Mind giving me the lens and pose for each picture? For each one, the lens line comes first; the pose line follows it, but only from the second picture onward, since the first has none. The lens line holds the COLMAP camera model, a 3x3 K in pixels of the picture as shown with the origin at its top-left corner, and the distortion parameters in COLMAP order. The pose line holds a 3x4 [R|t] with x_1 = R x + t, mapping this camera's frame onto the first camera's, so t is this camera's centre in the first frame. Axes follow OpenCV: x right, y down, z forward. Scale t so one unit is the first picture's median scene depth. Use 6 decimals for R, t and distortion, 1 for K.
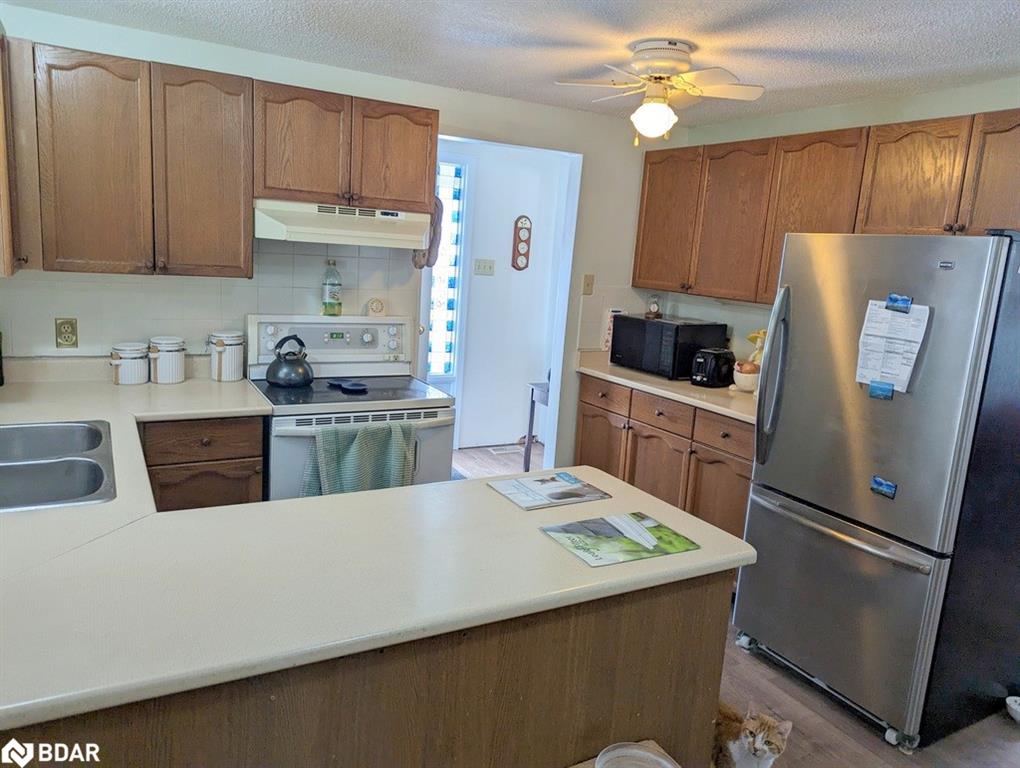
lens RADIAL K [[718.4, 0, 510.5], [0, 718.4, 381.4], [0, 0, 1]] dist [0.065811, -0.041352]
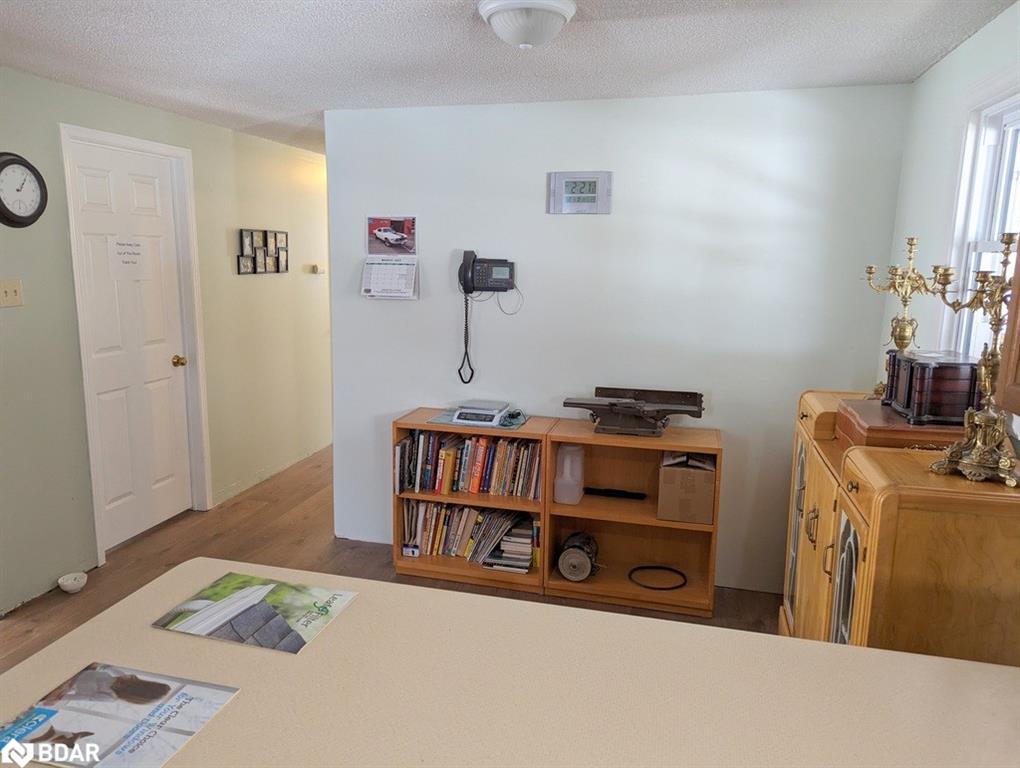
lens RADIAL K [[718.4, 0, 501.8], [0, 718.4, 379.7], [0, 0, 1]] dist [0.065811, -0.041352]
pose [[-0.724085, -0.195250, 0.661497, -0.527037], [0.062039, 0.936768, 0.344408, -0.285594], [-0.686915, 0.290419, -0.666186, 1.243445]]
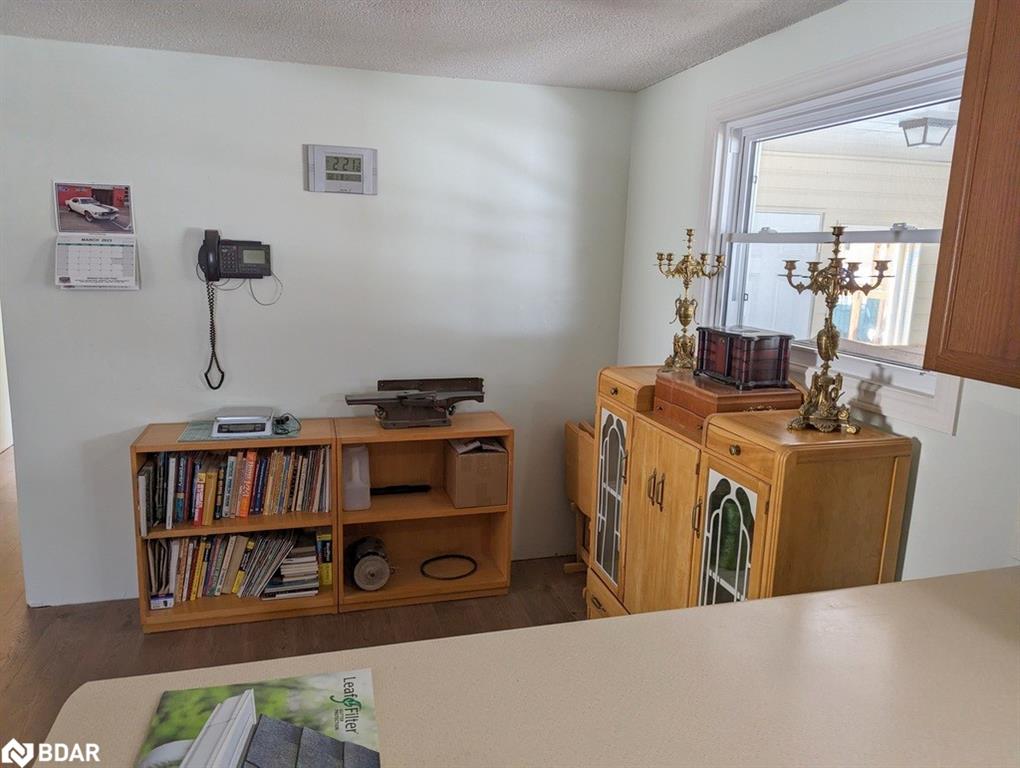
lens RADIAL K [[718.4, 0, 509.7], [0, 718.4, 377.9], [0, 0, 1]] dist [0.065811, -0.041352]
pose [[-0.968914, -0.132938, 0.208647, -0.126808], [-0.048854, 0.929568, 0.365399, -0.269063], [-0.242527, 0.343847, -0.907166, 1.348432]]
